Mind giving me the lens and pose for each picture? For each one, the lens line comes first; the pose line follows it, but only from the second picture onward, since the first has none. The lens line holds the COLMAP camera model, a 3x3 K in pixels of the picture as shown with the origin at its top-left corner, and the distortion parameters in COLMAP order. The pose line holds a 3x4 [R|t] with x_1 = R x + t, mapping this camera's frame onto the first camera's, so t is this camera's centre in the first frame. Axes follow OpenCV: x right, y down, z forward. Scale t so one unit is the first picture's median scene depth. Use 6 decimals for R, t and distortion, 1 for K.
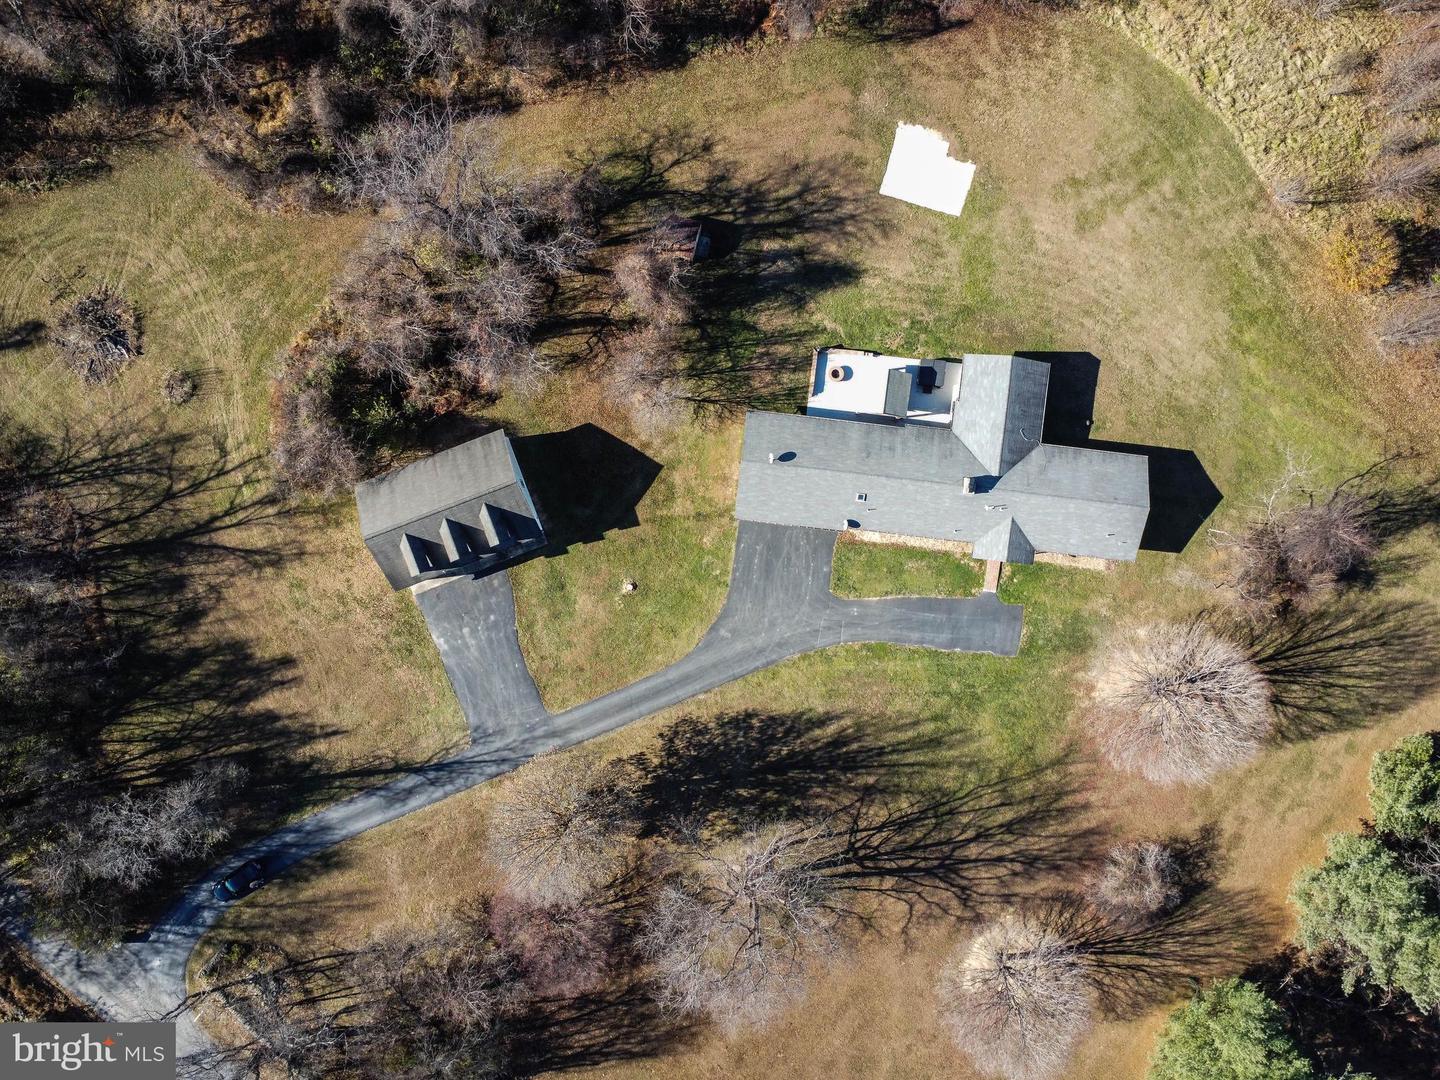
lens RADIAL K [[1070.4, 0, 714.2], [0, 1070.4, 537.1], [0, 0, 1]] dist [0.011020, 0.000543]
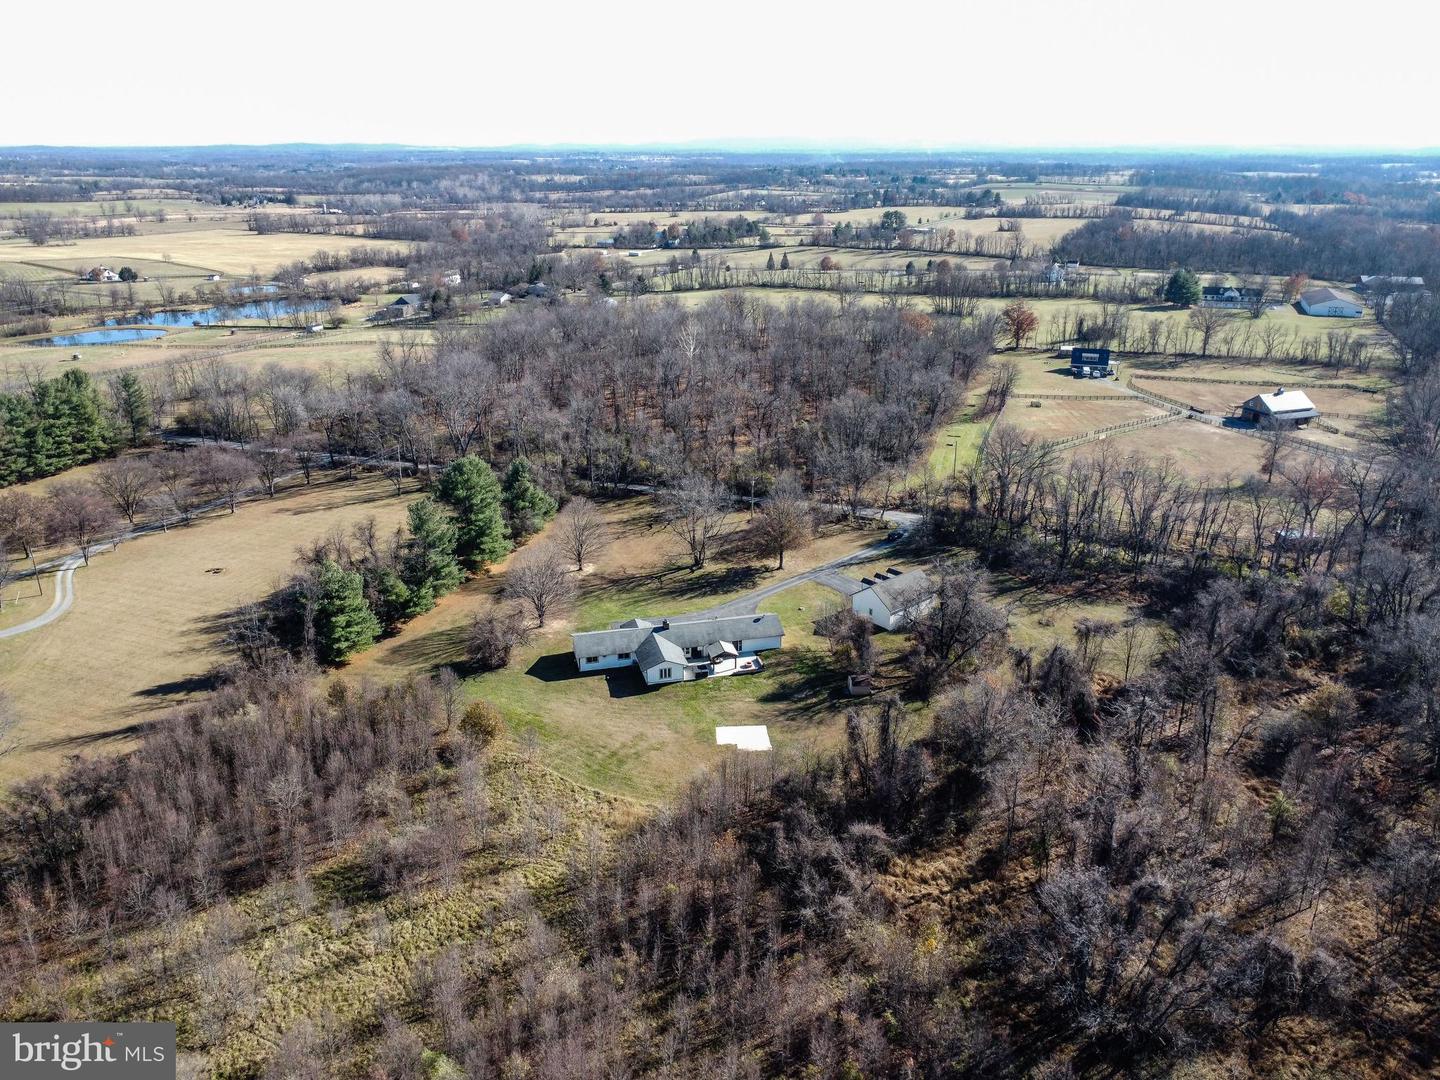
lens RADIAL K [[1070.4, 0, 714.2], [0, 1070.4, 537.1], [0, 0, 1]] dist [0.011020, 0.000543]
pose [[-0.935288, 0.118836, -0.333339, 0.745397], [-0.353785, -0.336711, 0.872618, -1.636728], [-0.008541, 0.934079, 0.356964, 0.140274]]
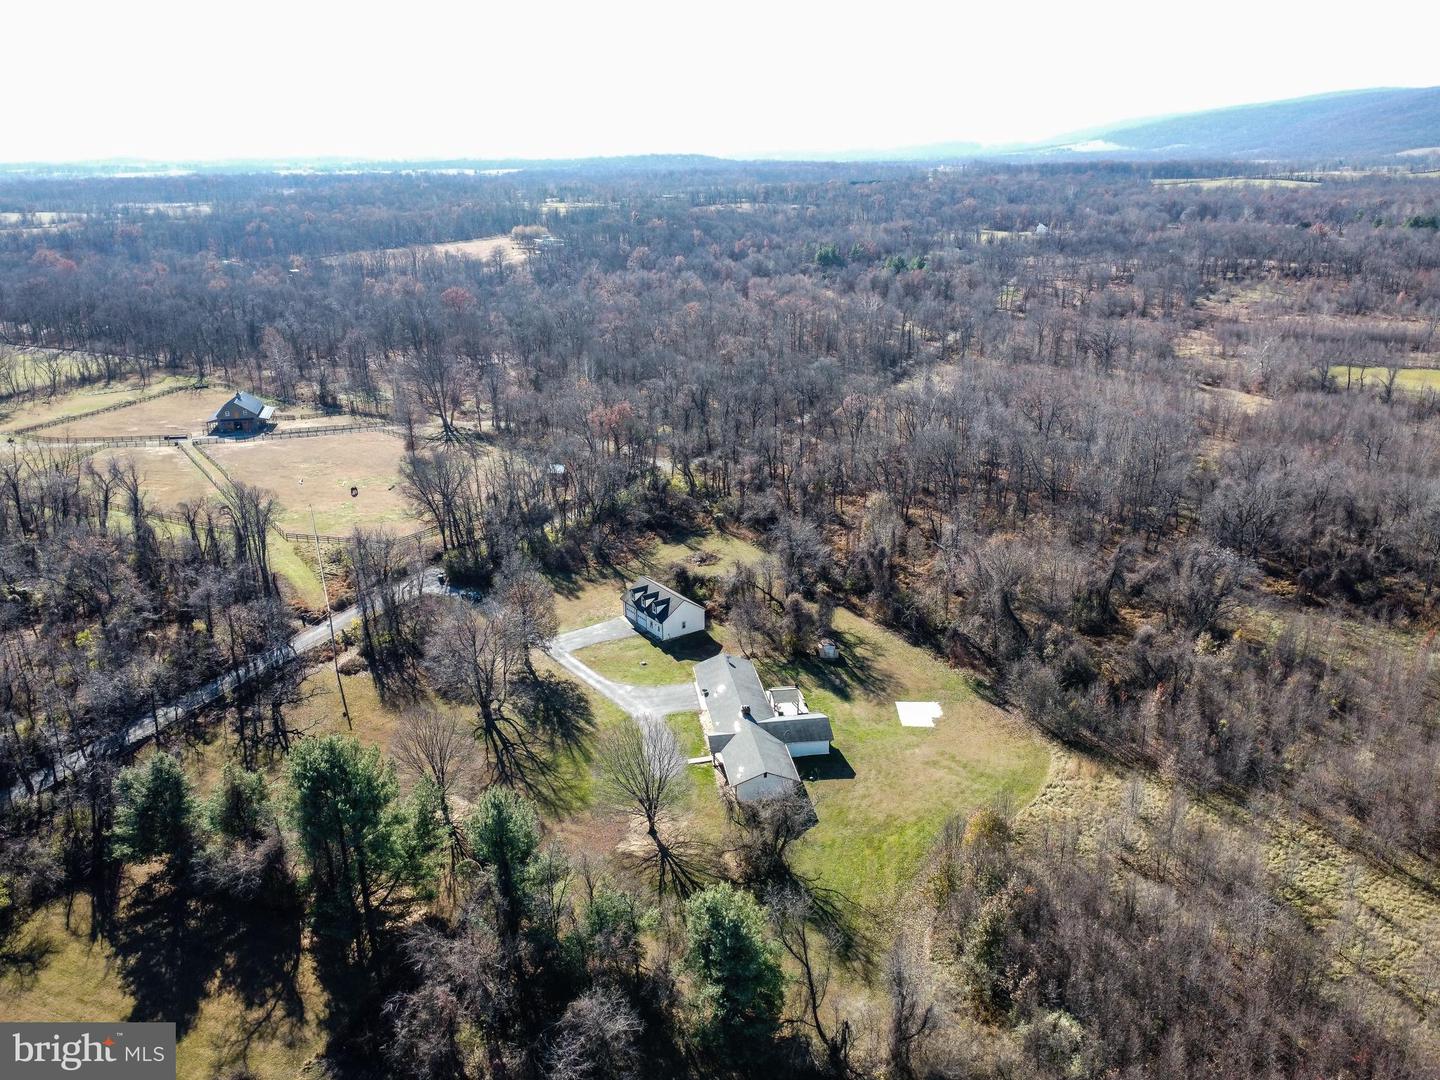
lens RADIAL K [[1070.4, 0, 714.2], [0, 1070.4, 537.1], [0, 0, 1]] dist [0.011020, 0.000543]
pose [[0.264366, 0.327752, -0.907022, 1.568908], [-0.964372, 0.080162, -0.252114, 0.381631], [-0.009922, 0.941357, 0.337267, 0.164672]]
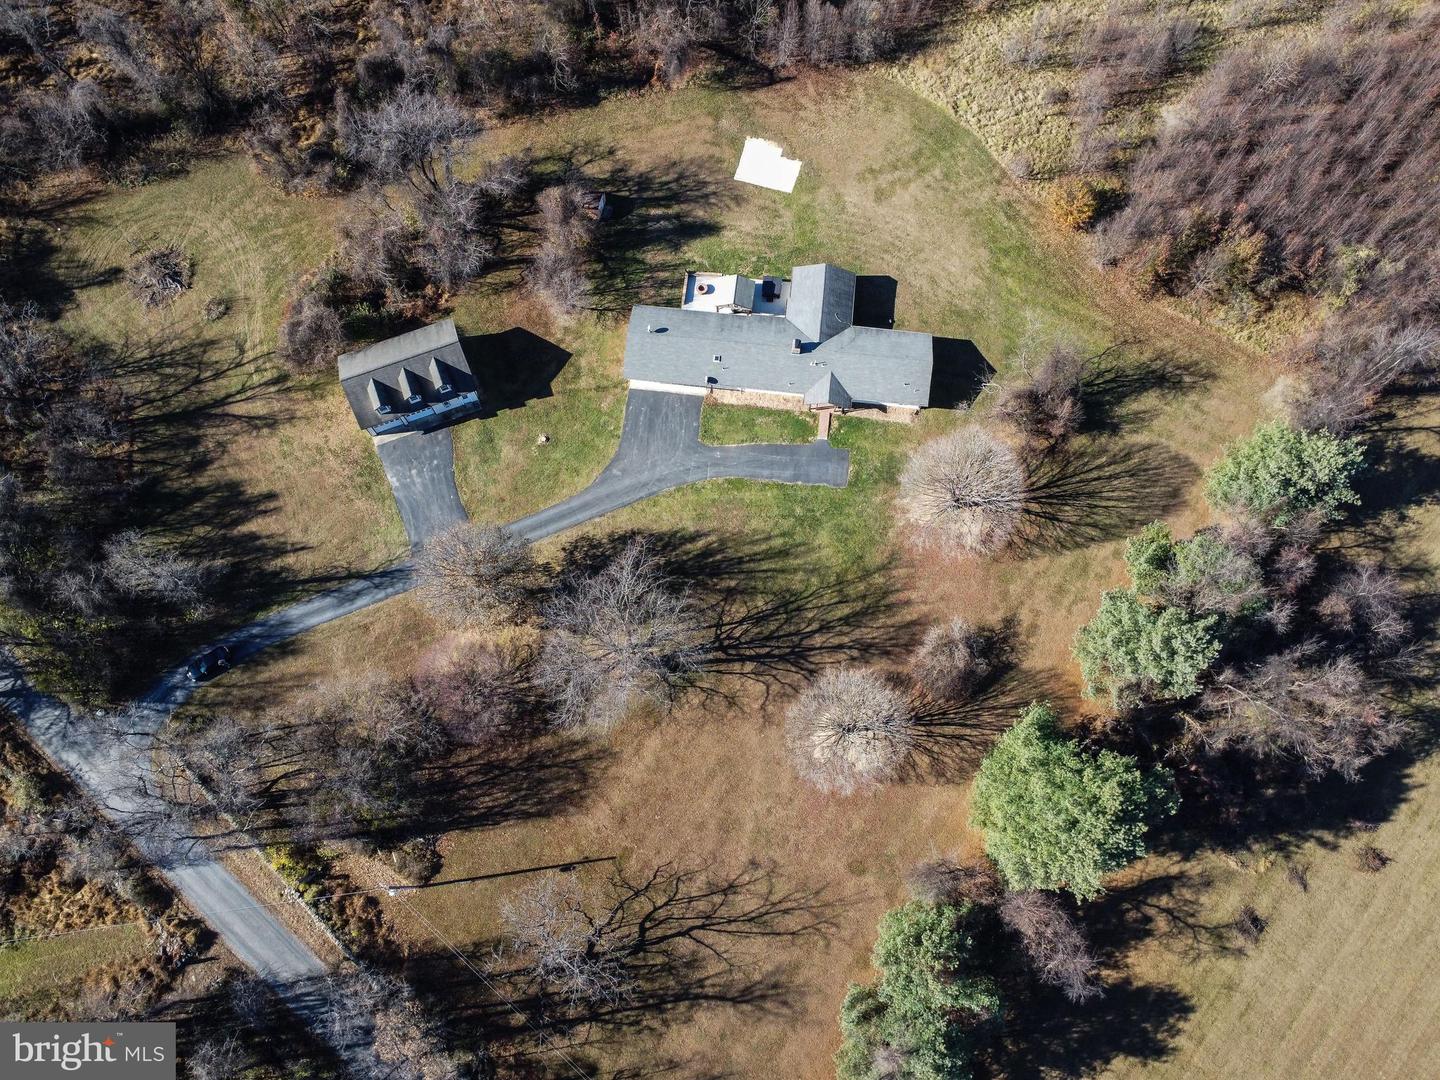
lens RADIAL K [[1070.4, 0, 714.2], [0, 1070.4, 537.1], [0, 0, 1]] dist [0.011020, 0.000543]
pose [[0.999969, -0.007334, -0.002956, 0.129450], [0.006064, 0.951174, -0.308596, 0.557670], [0.005075, 0.308569, 0.951189, -0.189275]]
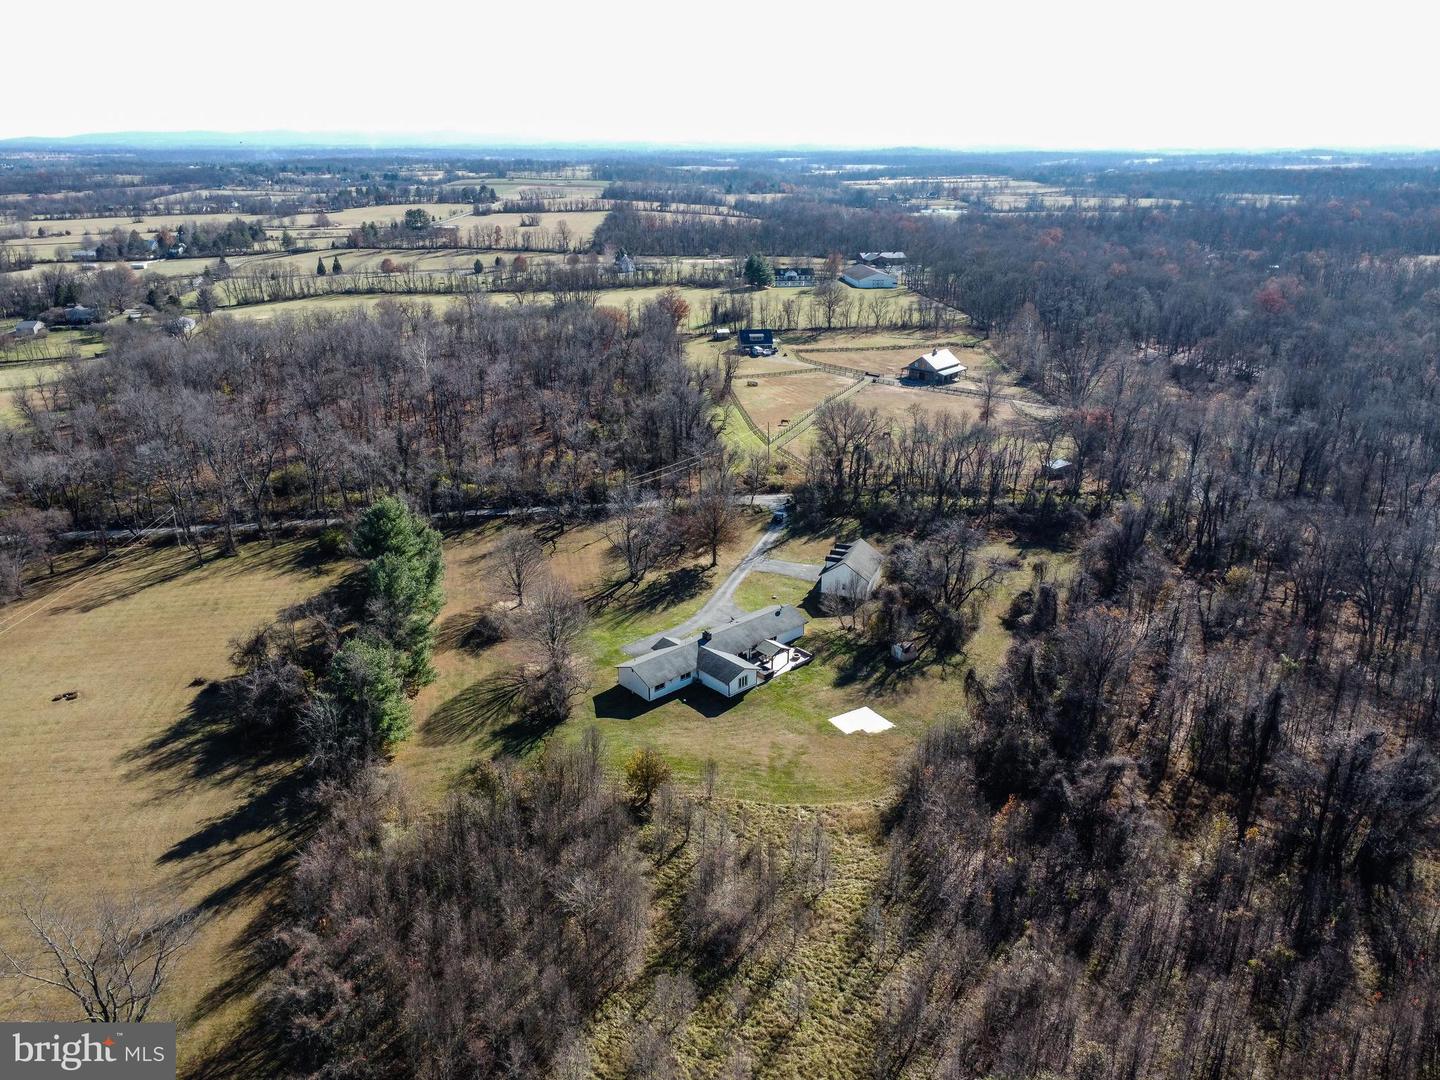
lens RADIAL K [[1070.4, 0, 714.2], [0, 1070.4, 537.1], [0, 0, 1]] dist [0.011020, 0.000543]
pose [[-0.659636, 0.258848, -0.705604, 1.444943], [-0.751476, -0.243168, 0.613314, -1.117320], [-0.012825, 0.934808, 0.354921, 0.148491]]
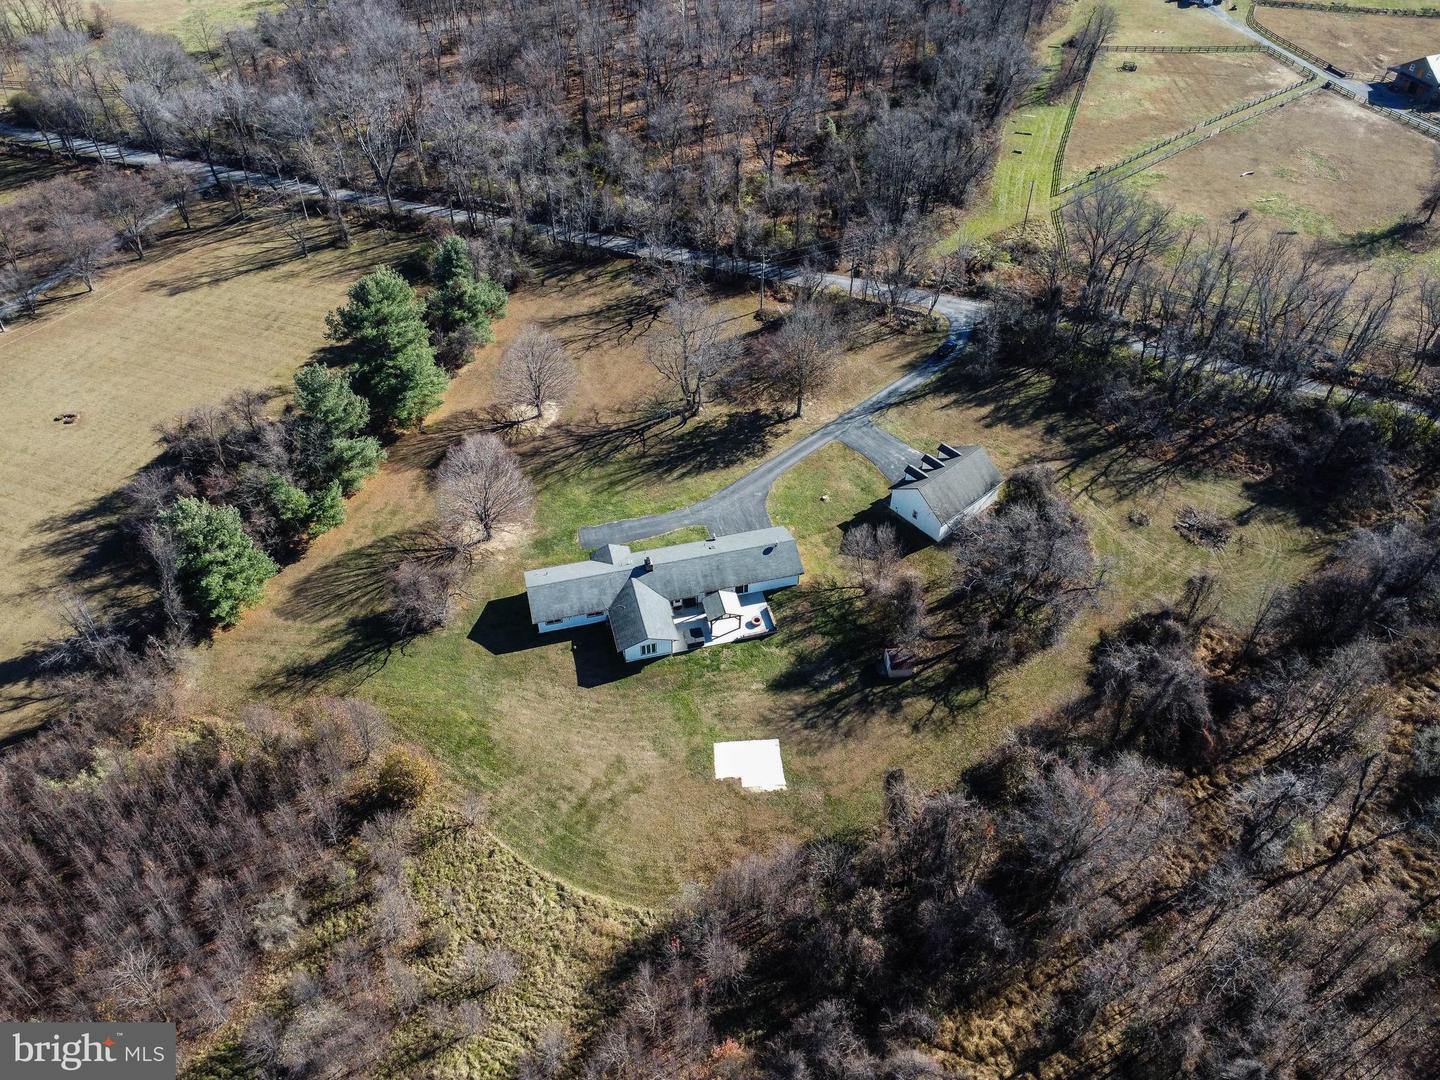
lens RADIAL K [[1070.4, 0, 714.2], [0, 1070.4, 537.1], [0, 0, 1]] dist [0.011020, 0.000543]
pose [[-0.935055, 0.242375, -0.258702, 0.500256], [-0.354395, -0.657110, 0.665289, -0.989548], [-0.008747, 0.713765, 0.700331, -0.072011]]
